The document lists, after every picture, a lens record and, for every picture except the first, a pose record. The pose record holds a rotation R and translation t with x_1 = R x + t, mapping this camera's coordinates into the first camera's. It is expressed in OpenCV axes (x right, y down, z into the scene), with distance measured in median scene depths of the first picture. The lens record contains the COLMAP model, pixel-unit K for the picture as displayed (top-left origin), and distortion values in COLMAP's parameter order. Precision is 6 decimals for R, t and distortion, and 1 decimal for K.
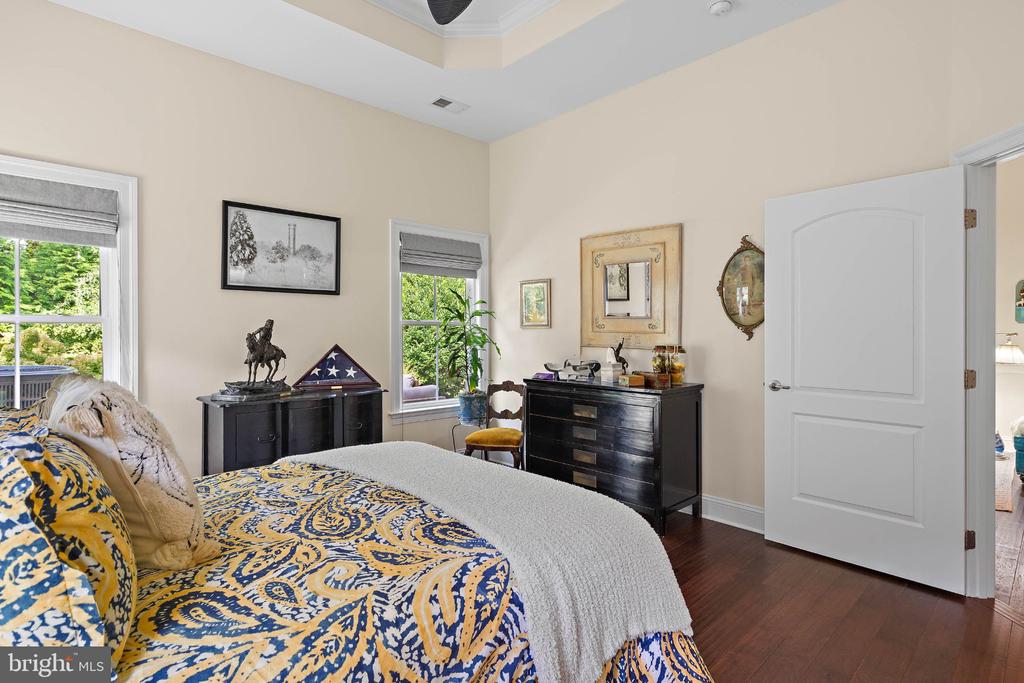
lens RADIAL K [[527.2, 0, 507.6], [0, 527.2, 333.4], [0, 0, 1]] dist [0.023041, -0.000400]
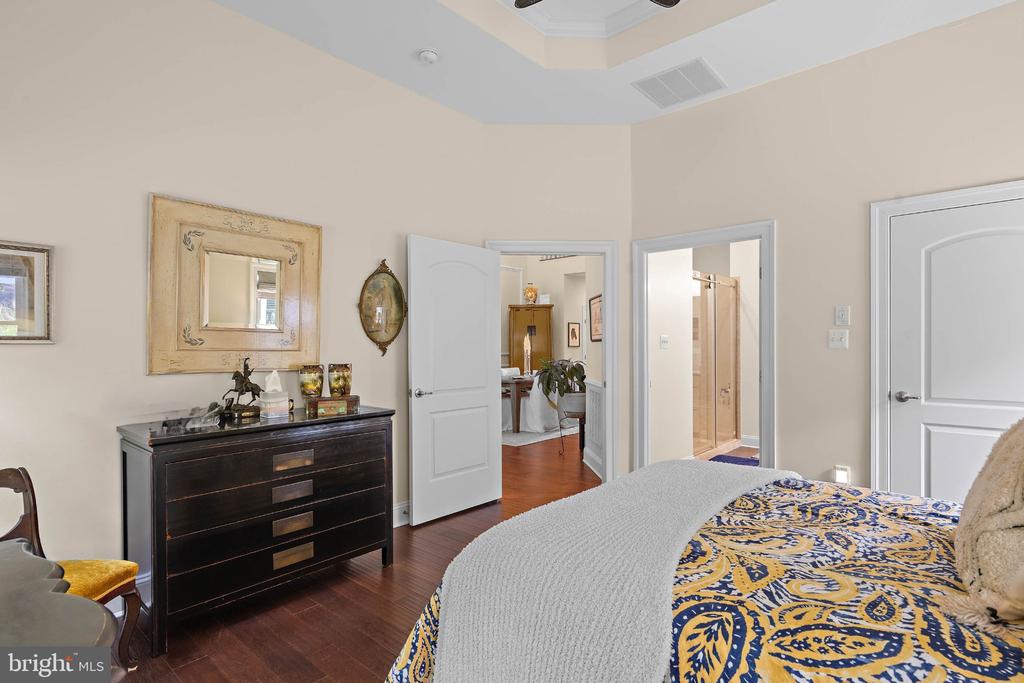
lens RADIAL K [[527.2, 0, 507.1], [0, 527.2, 346.4], [0, 0, 1]] dist [0.023041, -0.000400]
pose [[-0.083282, -0.003979, 0.996518, -1.289951], [0.003910, 0.999983, 0.004319, -0.020399], [-0.996518, 0.004256, -0.083265, 1.671042]]
